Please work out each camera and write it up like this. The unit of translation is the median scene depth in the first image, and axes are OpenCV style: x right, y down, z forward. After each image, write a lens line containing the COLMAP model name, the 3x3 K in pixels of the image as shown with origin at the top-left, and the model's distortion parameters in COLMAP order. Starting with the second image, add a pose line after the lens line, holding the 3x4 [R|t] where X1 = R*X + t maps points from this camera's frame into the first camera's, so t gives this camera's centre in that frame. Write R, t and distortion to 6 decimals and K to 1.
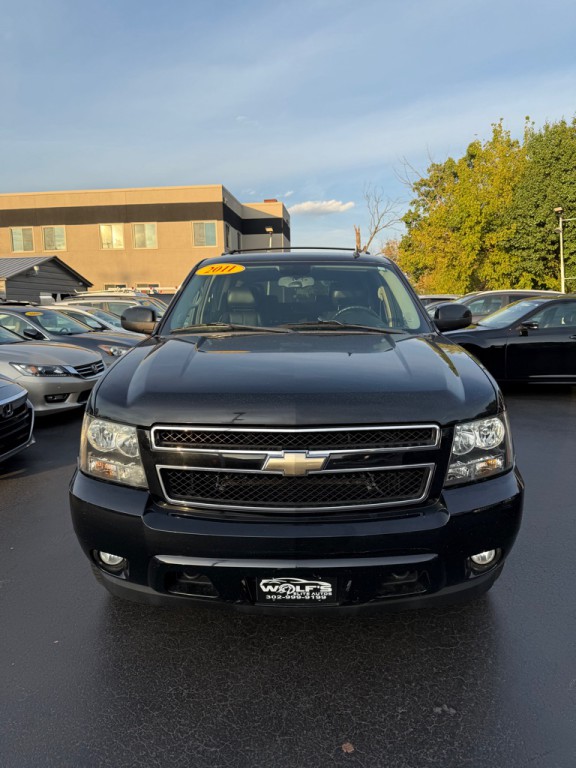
lens RADIAL K [[544.8, 0, 288.0], [0, 544.8, 384.0], [0, 0, 1]] dist [0.032700, -0.048752]
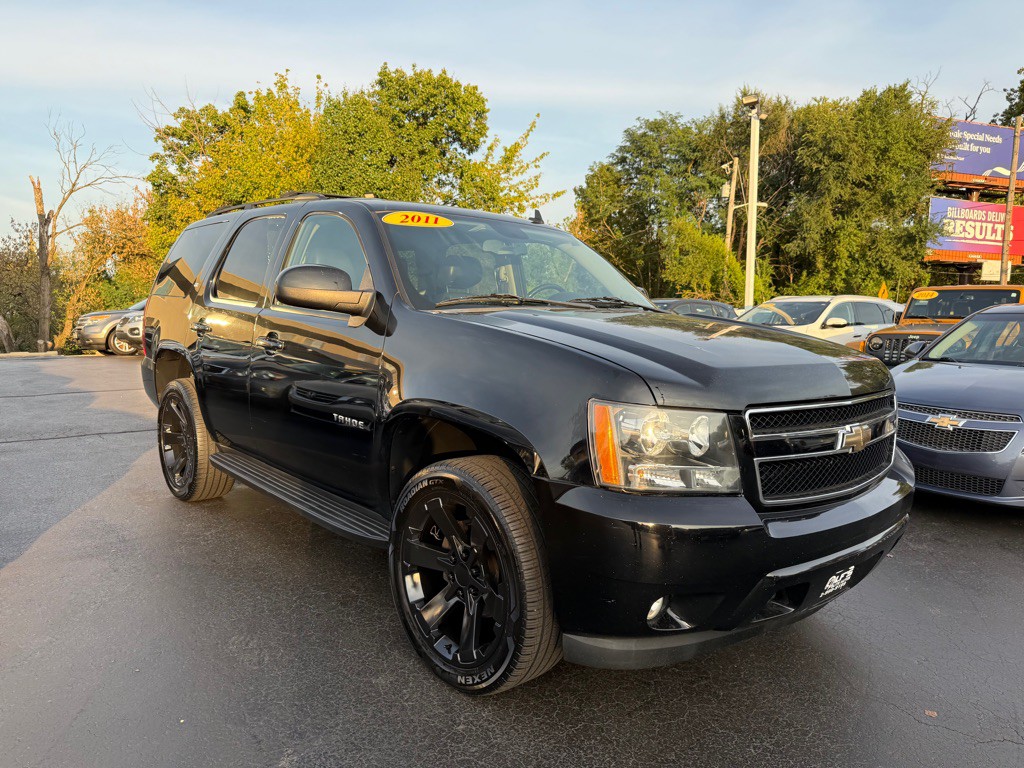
lens RADIAL K [[740.4, 0, 512.0], [0, 740.4, 384.0], [0, 0, 1]] dist [-0.009766, 0.003300]
pose [[0.734594, -0.038572, 0.677409, -0.106000], [0.069762, 0.997385, -0.018860, 0.003285], [-0.674911, 0.061112, 0.735364, 0.039351]]
